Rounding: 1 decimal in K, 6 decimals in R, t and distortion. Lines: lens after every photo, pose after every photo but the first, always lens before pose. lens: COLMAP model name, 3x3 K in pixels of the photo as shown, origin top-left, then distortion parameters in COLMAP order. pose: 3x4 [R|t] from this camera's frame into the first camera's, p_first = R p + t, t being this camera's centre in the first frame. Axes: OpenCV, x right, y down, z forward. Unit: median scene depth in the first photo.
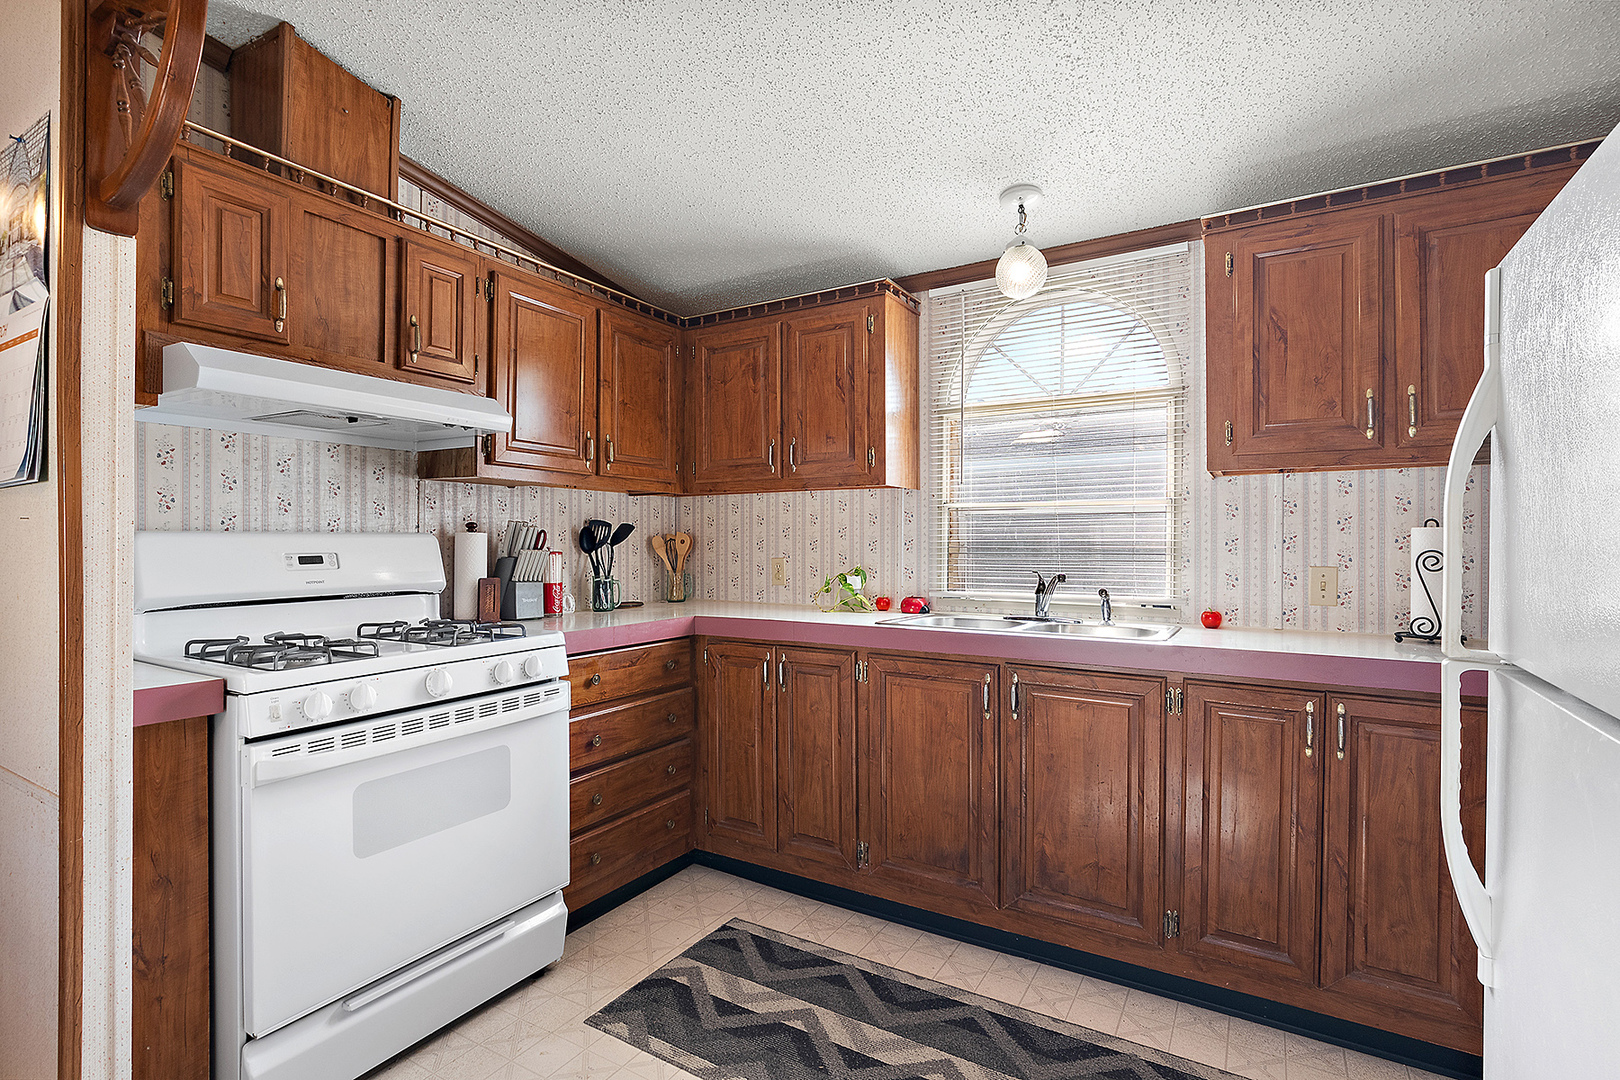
lens RADIAL K [[764.7, 0, 810.0], [0, 764.7, 540.0], [0, 0, 1]] dist [-0.000795, -0.000270]
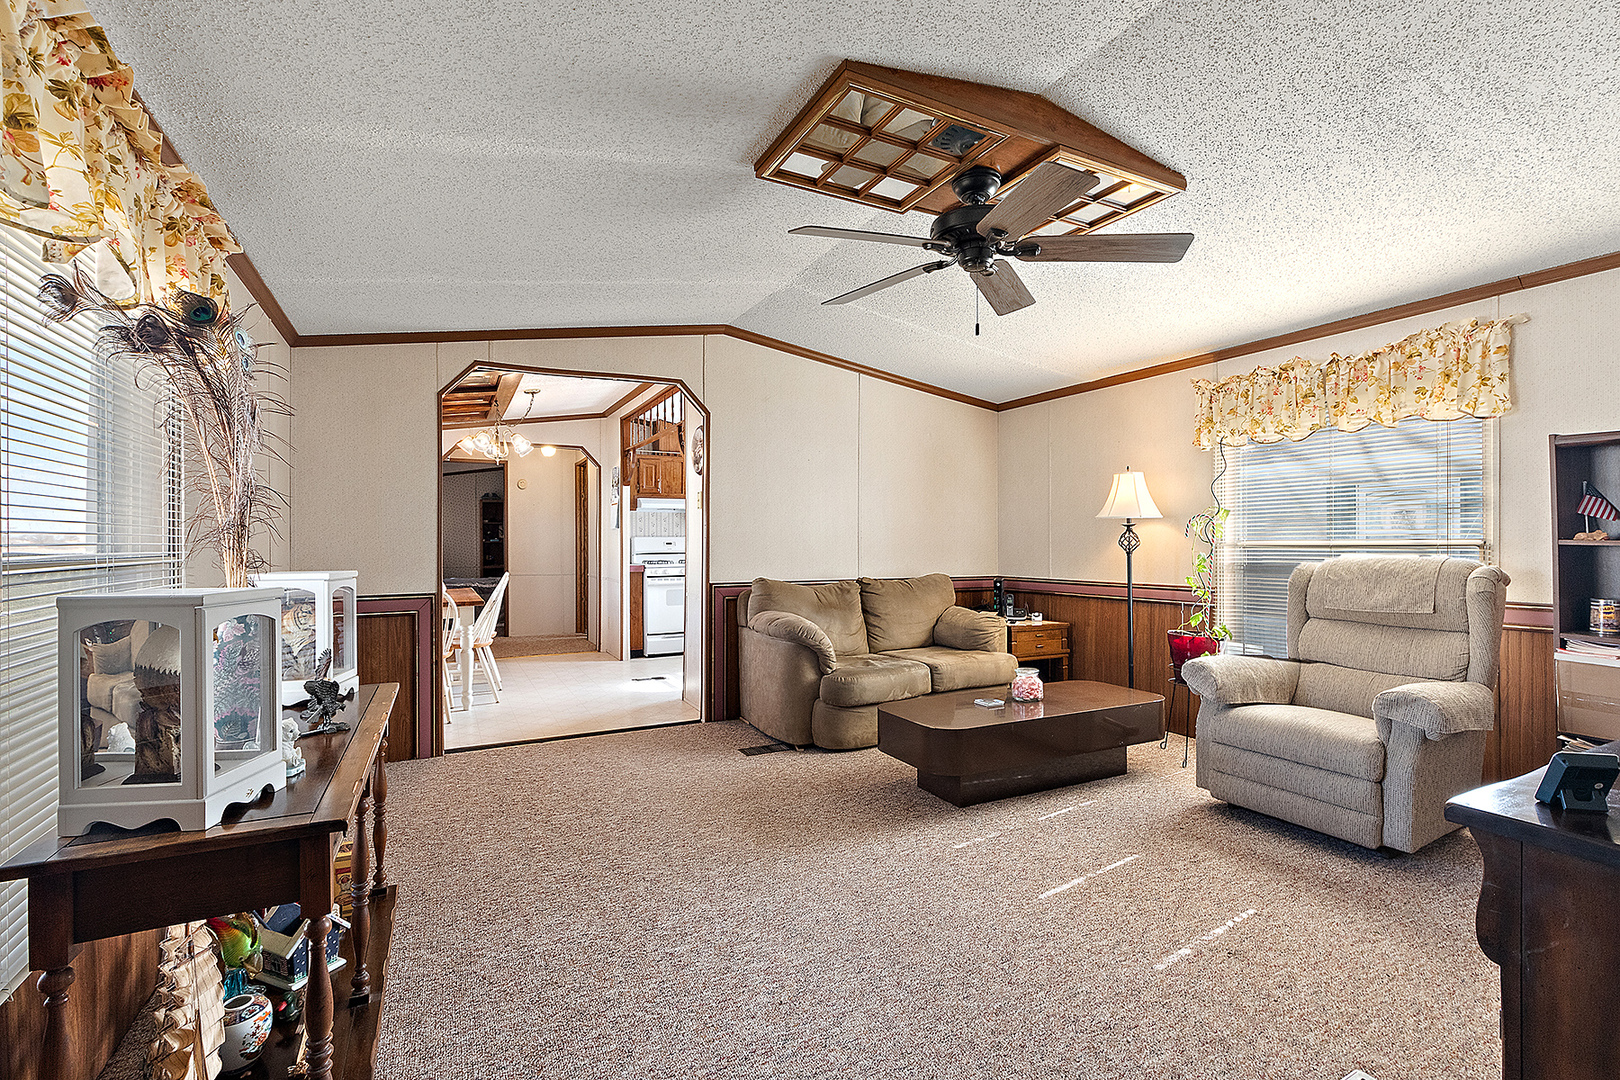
lens RADIAL K [[731.8, 0, 810.0], [0, 731.8, 540.0], [0, 0, 1]] dist [-0.001264, -0.000134]
pose [[0.847699, 0.001094, -0.530476, 2.637933], [0.001137, 0.999992, 0.003879, -0.008983], [0.530476, -0.003891, 0.847691, -2.441629]]
